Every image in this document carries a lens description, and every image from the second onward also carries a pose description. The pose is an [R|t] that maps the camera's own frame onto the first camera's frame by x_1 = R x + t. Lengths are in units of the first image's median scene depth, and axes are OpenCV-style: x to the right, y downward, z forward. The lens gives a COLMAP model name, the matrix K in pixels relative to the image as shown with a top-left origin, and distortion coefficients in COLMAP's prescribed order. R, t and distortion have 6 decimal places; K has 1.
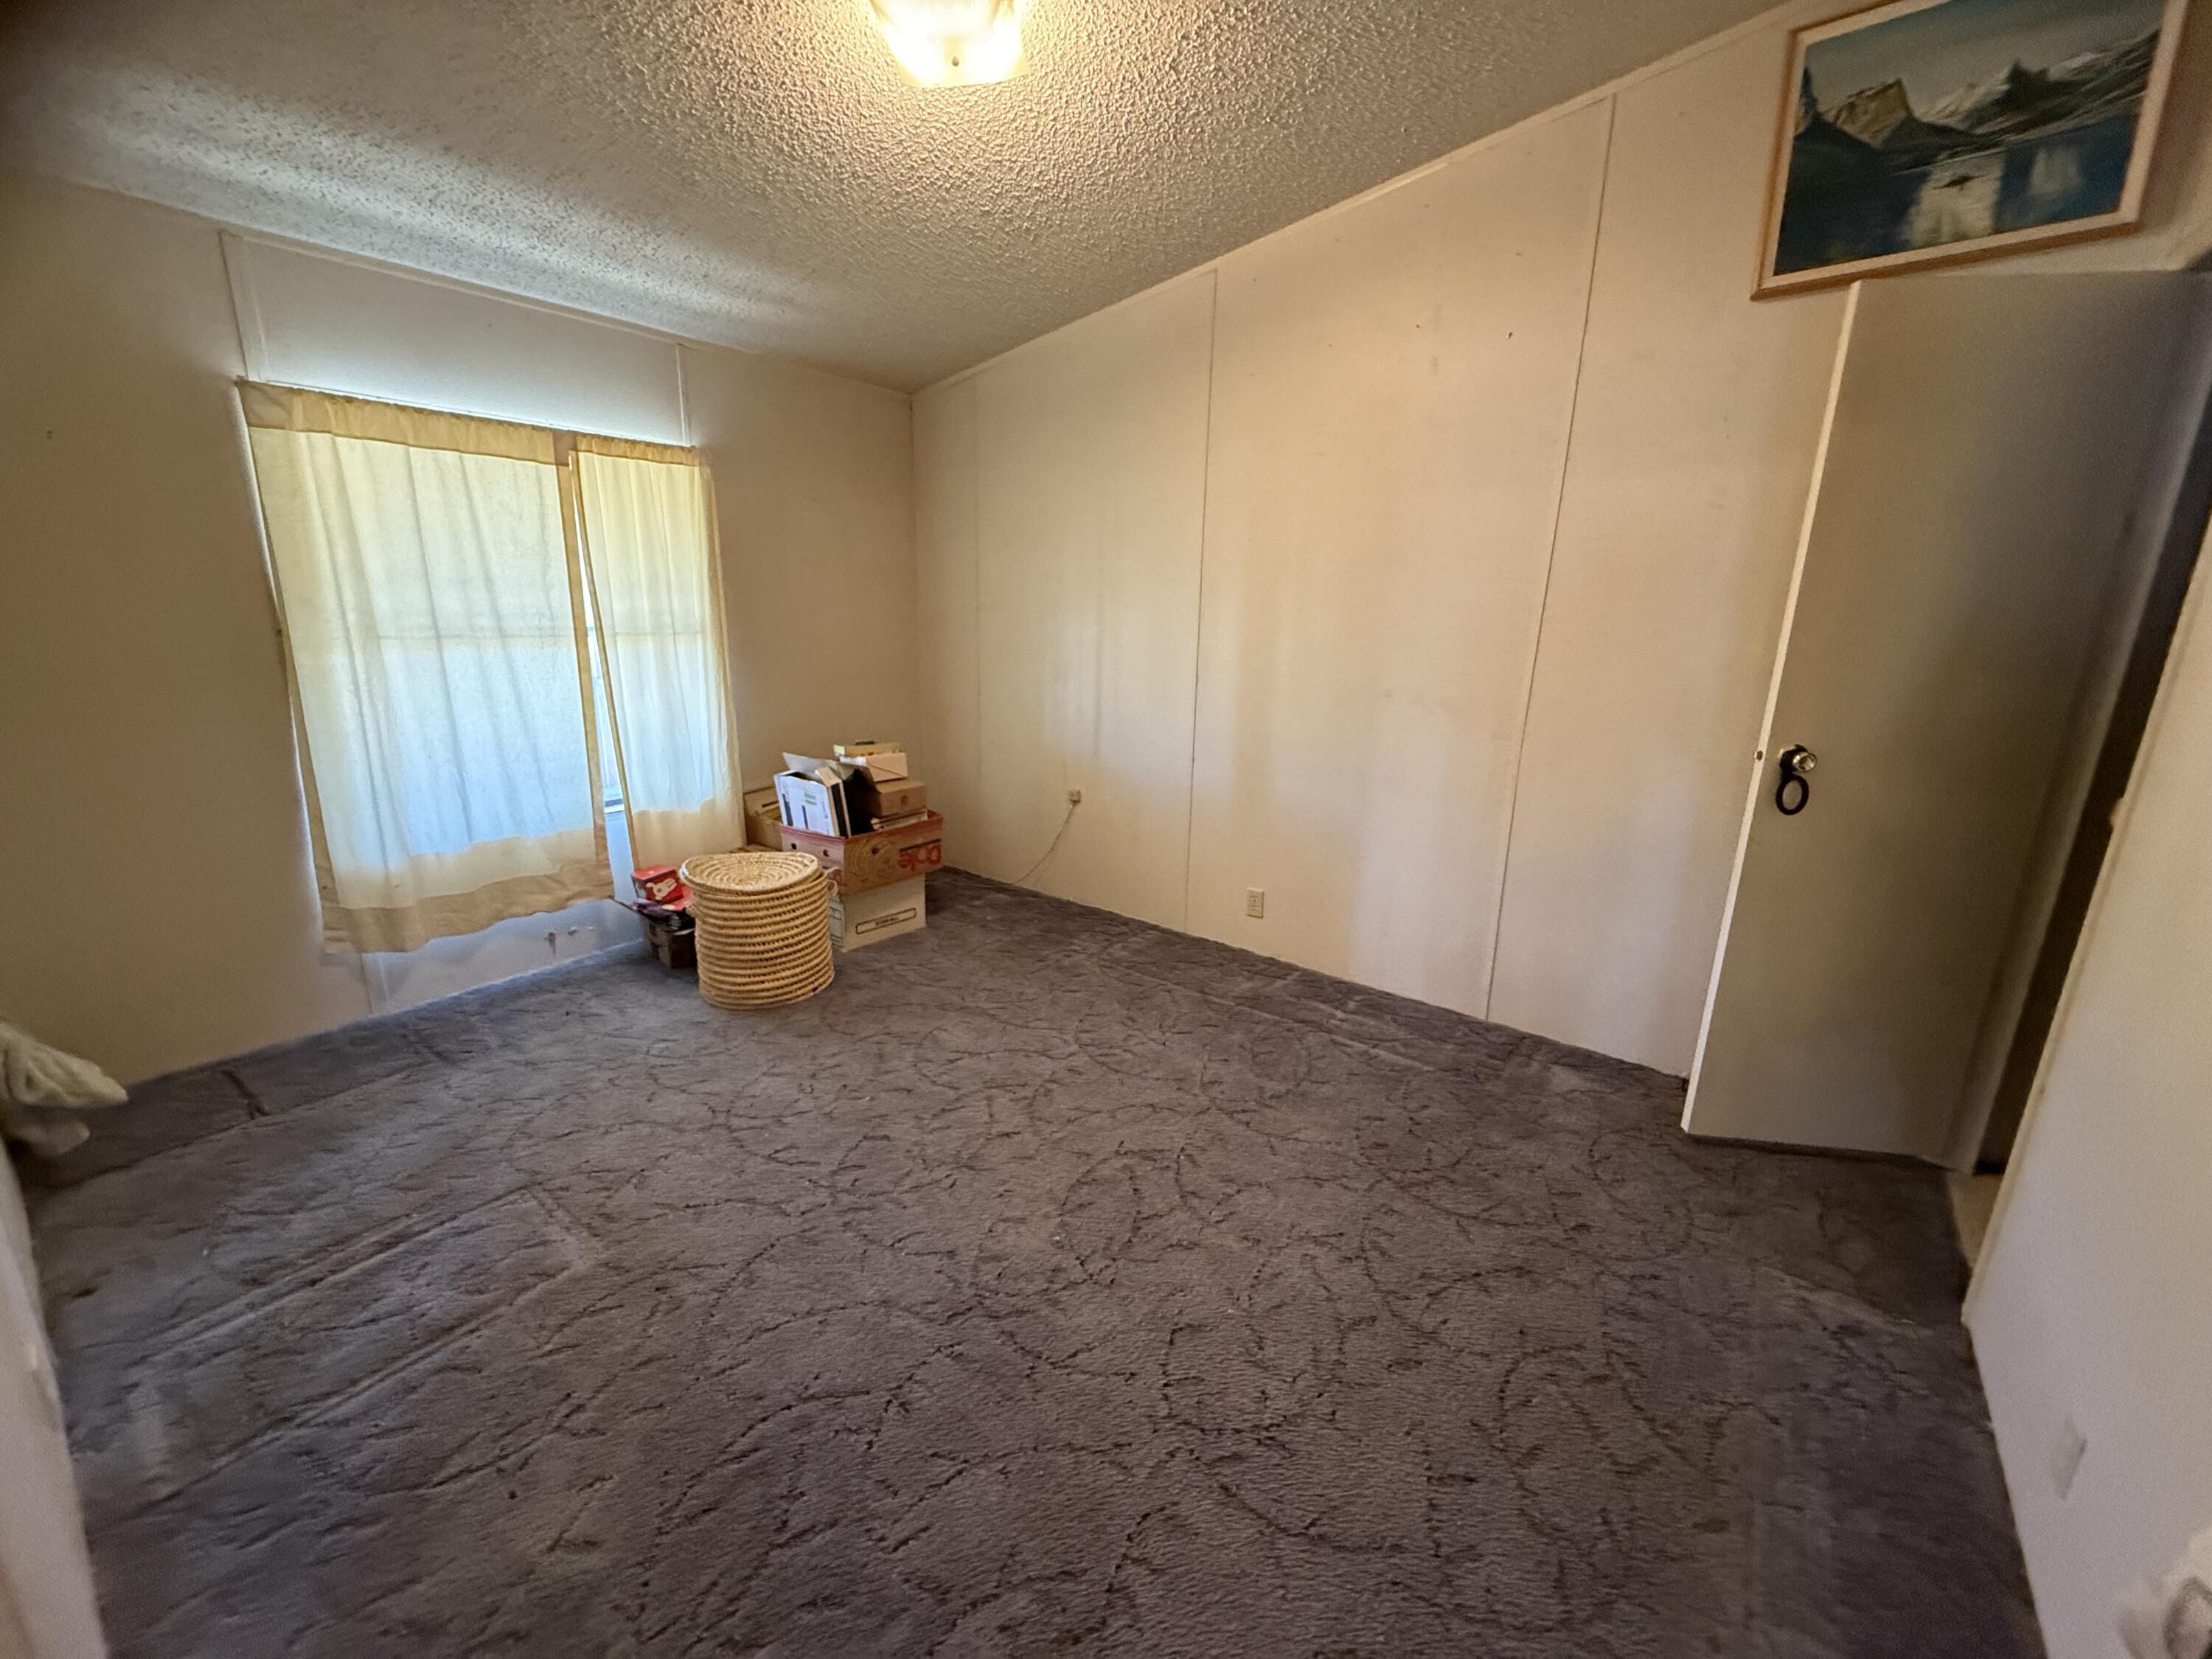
lens RADIAL K [[880.0, 0, 1097.5], [0, 880.0, 824.9], [0, 0, 1]] dist [-0.000162, 0.000090]
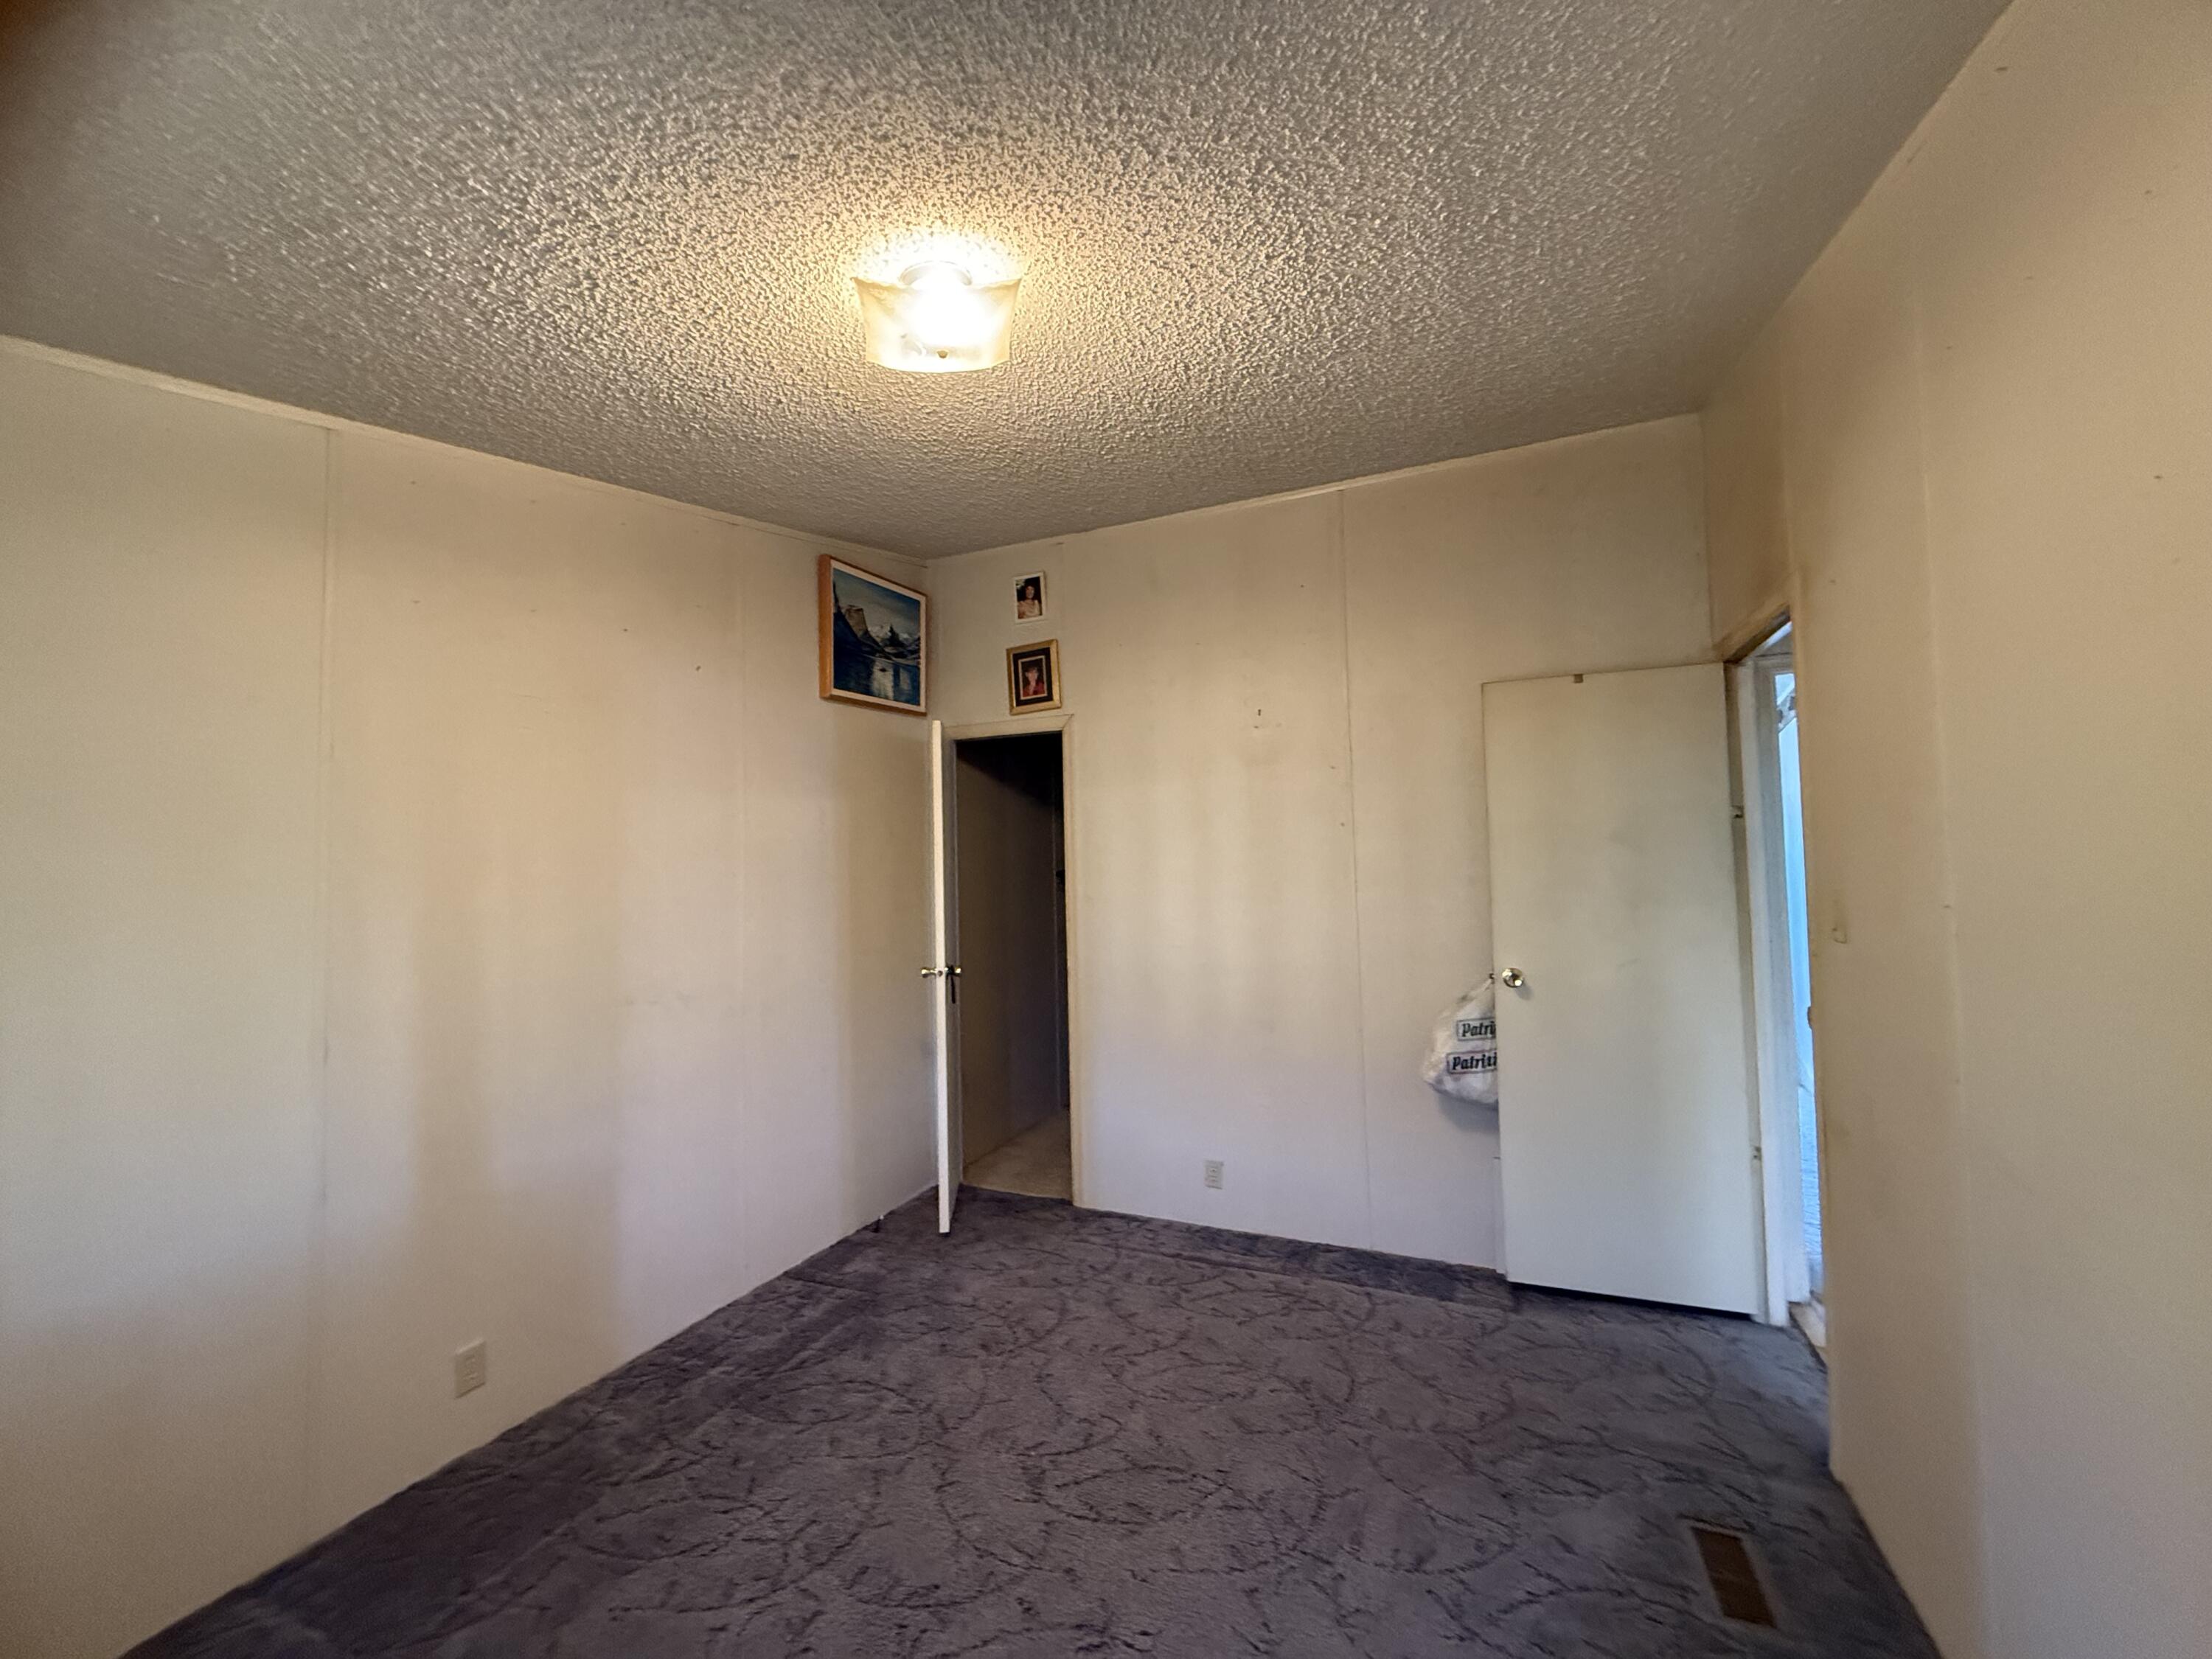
lens RADIAL K [[880.0, 0, 1100.3], [0, 880.0, 829.0], [0, 0, 1]] dist [-0.000162, 0.000090]
pose [[-0.233568, 0.021829, 0.972095, -0.983507], [0.258948, 0.965040, 0.040548, -0.347360], [-0.937226, 0.261192, -0.231055, 1.077551]]
